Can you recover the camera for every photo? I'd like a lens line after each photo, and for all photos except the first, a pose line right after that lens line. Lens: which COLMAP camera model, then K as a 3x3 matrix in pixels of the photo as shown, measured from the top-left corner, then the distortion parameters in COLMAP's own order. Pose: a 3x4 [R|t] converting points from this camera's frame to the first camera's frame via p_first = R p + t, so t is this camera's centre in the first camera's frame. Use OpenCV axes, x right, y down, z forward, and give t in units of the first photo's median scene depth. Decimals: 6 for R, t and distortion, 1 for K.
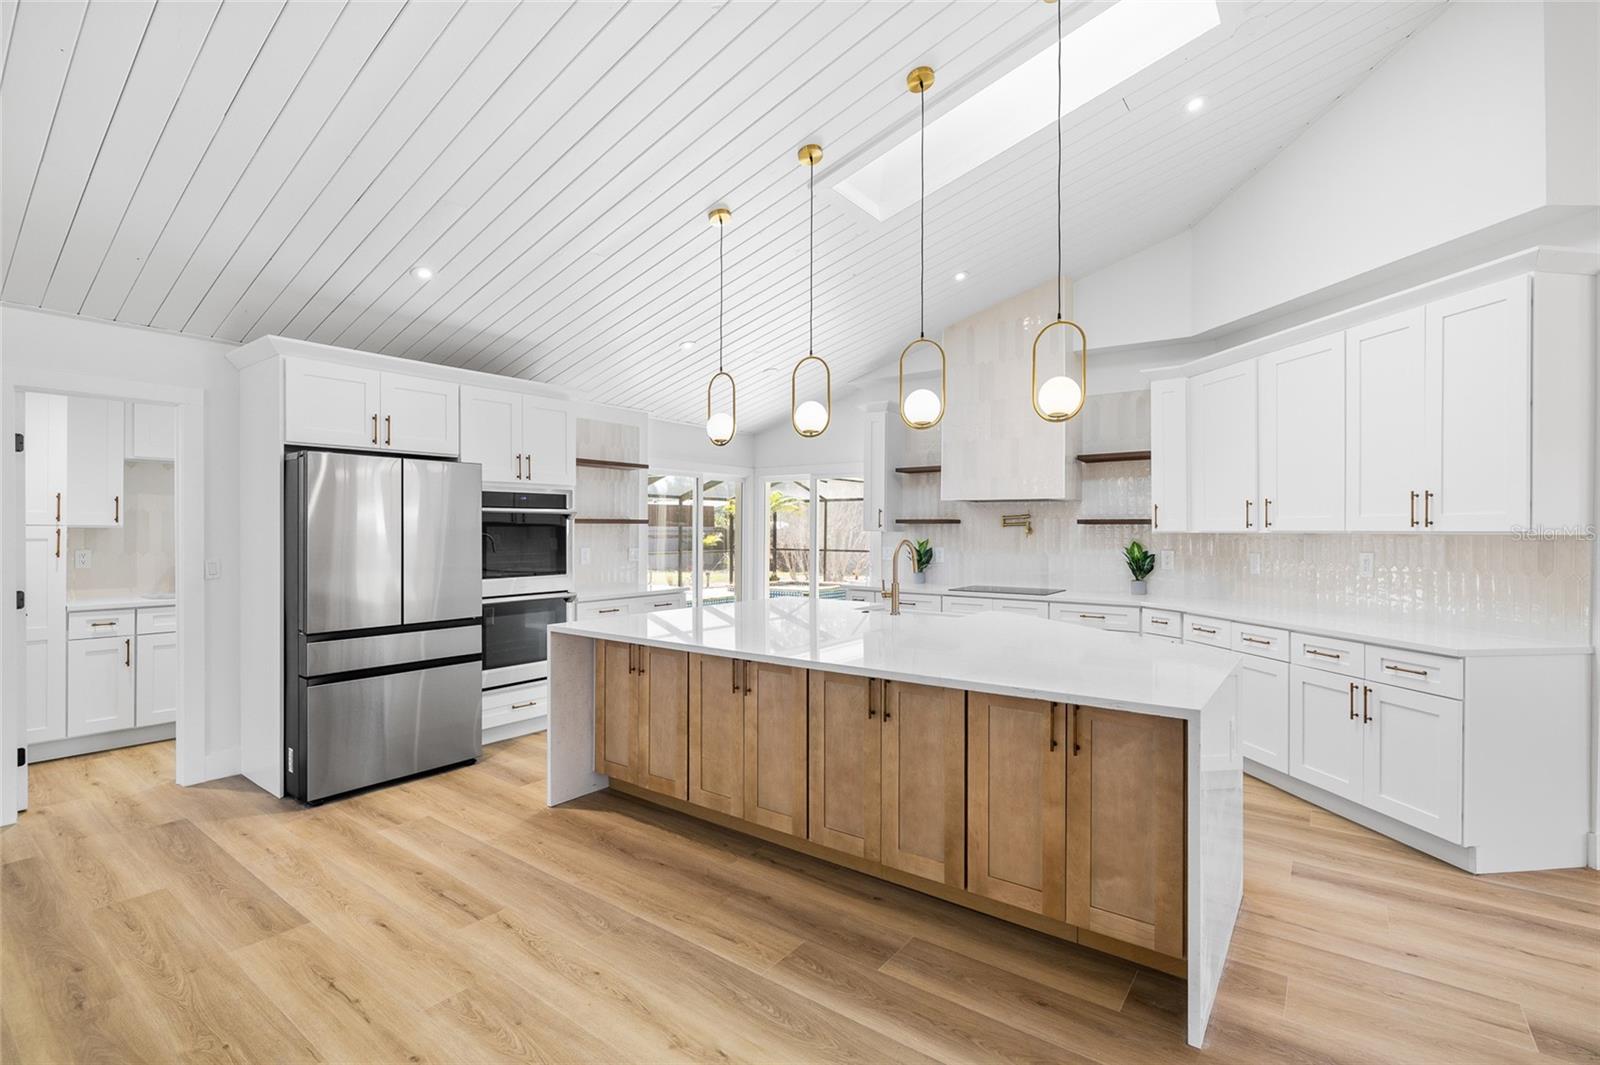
lens RADIAL K [[718.3, 0, 805.1], [0, 718.3, 532.1], [0, 0, 1]] dist [-0.009720, 0.002485]
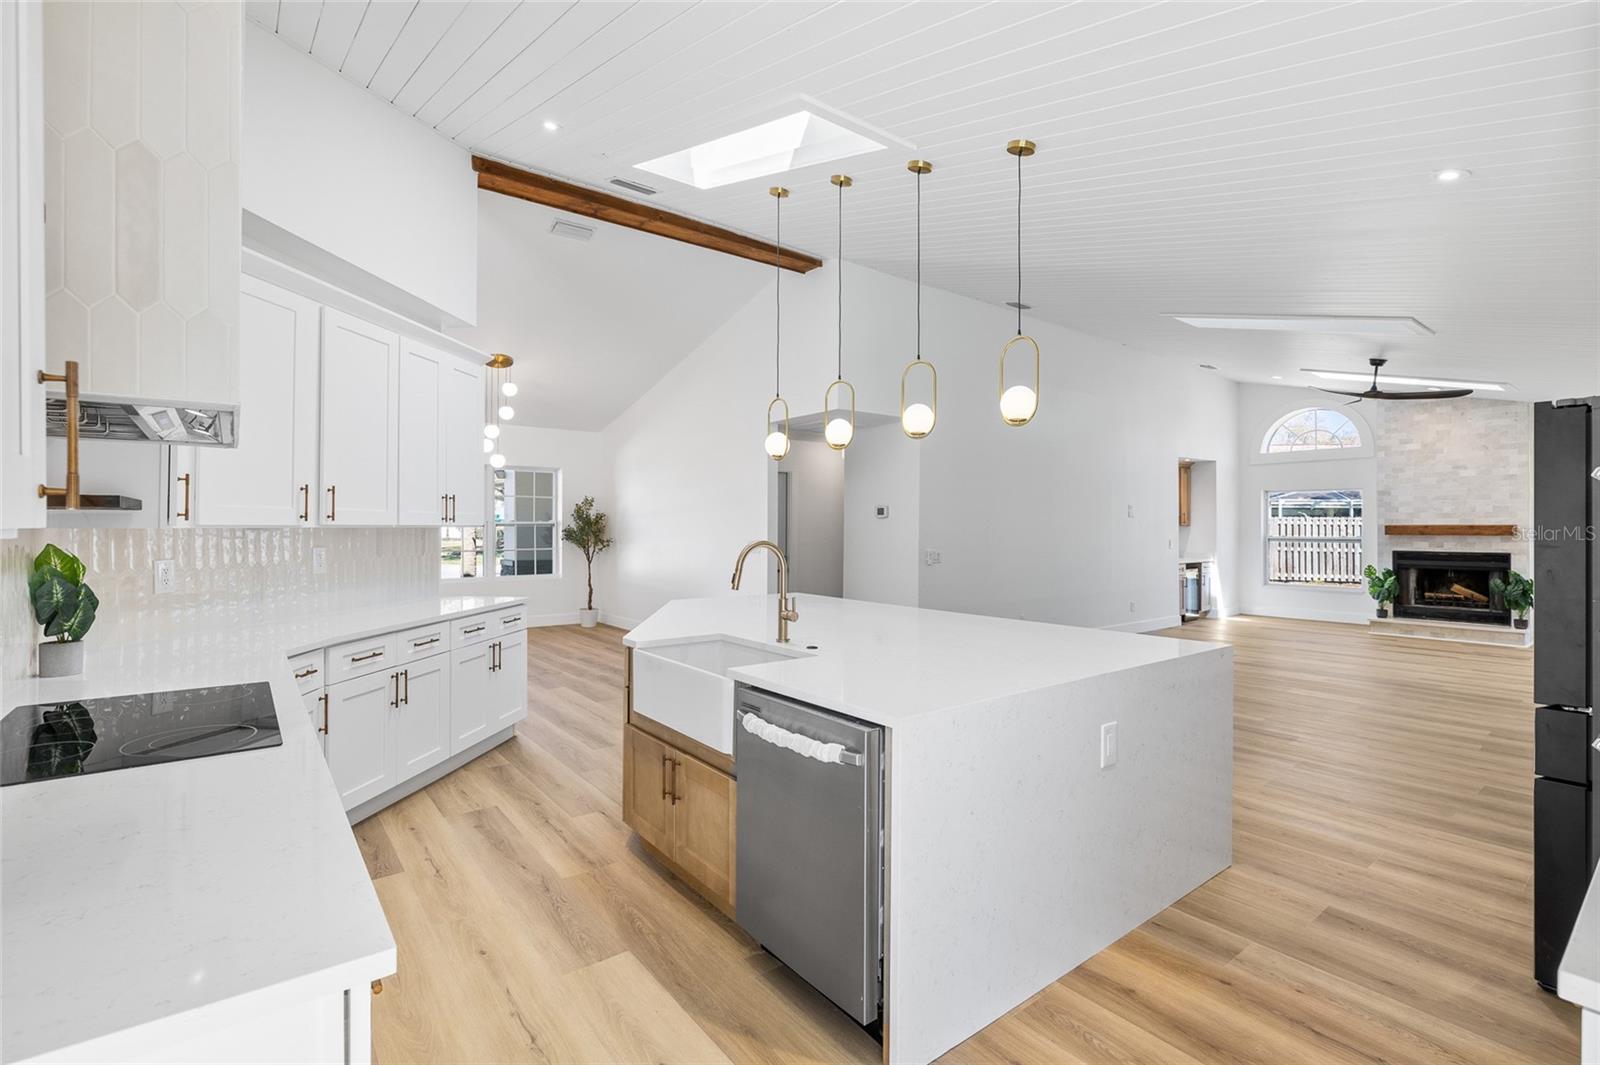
lens RADIAL K [[718.3, 0, 799.2], [0, 718.3, 528.0], [0, 0, 1]] dist [-0.009720, 0.002485]
pose [[-0.963659, -0.006395, 0.267058, -0.089359], [-0.005429, 0.999976, 0.004357, -0.004560], [-0.267079, 0.002749, -0.963671, 1.730164]]
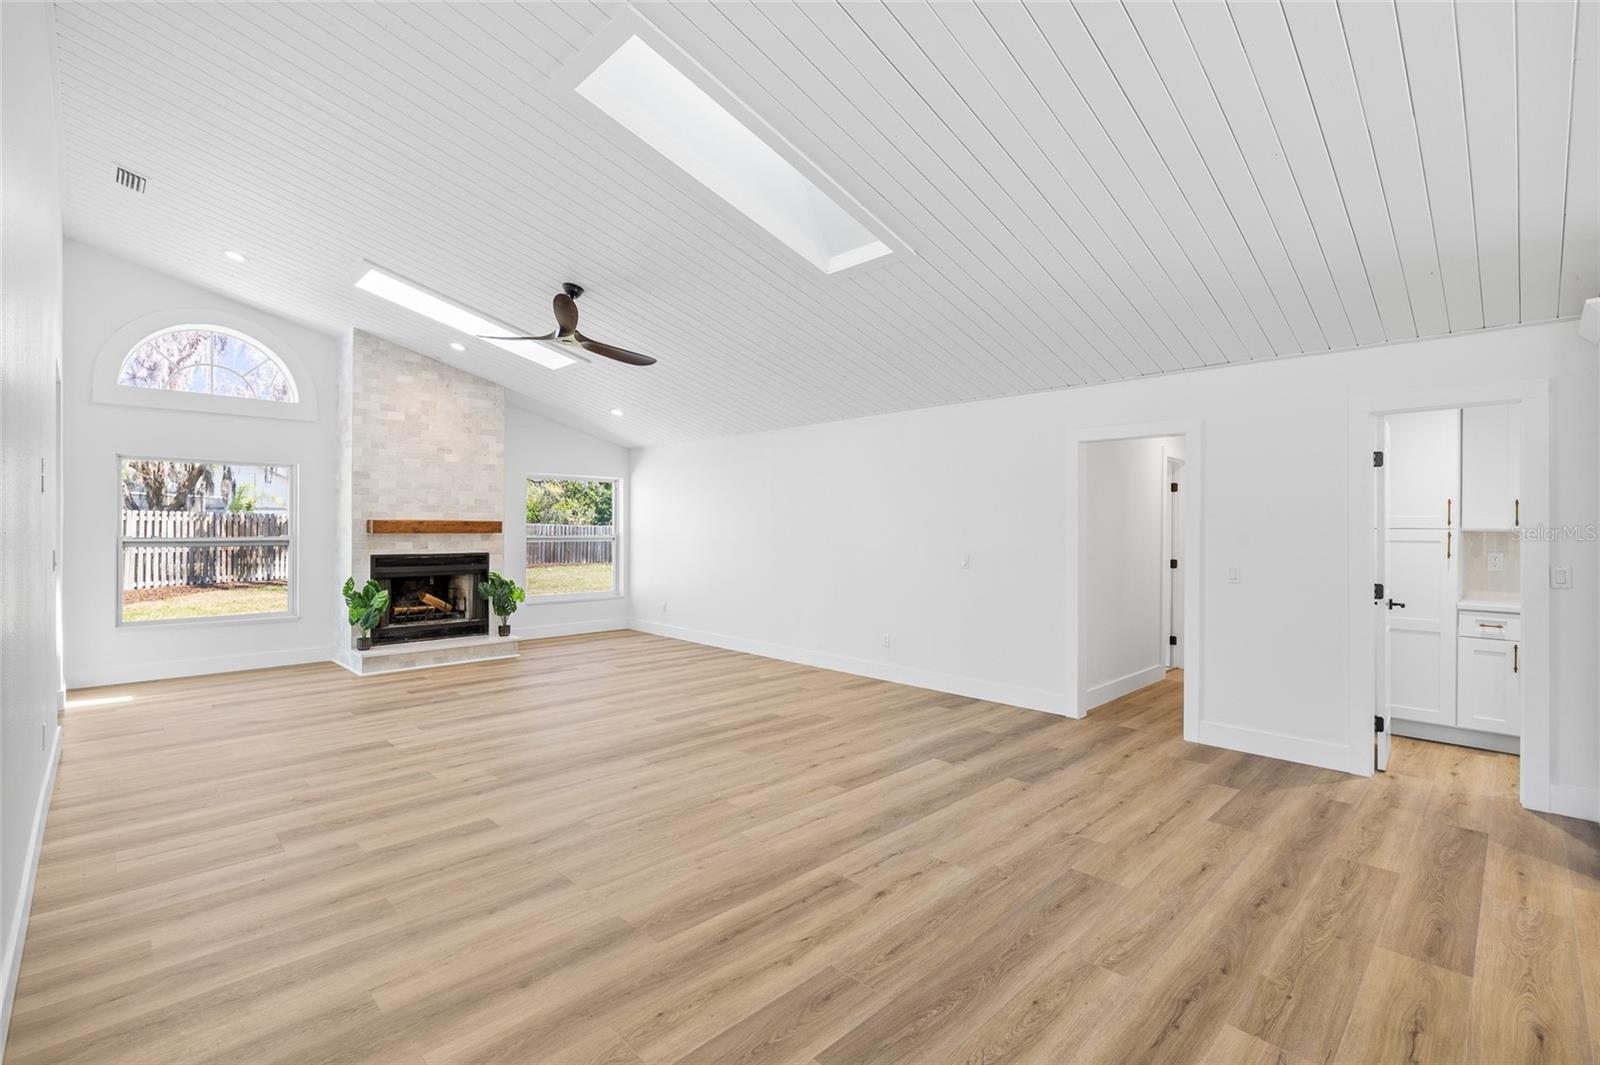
lens RADIAL K [[718.3, 0, 800.9], [0, 718.3, 529.6], [0, 0, 1]] dist [-0.009720, 0.002485]
pose [[-0.153770, -0.003466, -0.988101, 0.191053], [-0.009228, 0.999955, -0.002071, 0.002805], [0.988064, 0.008800, -0.153795, 0.198340]]
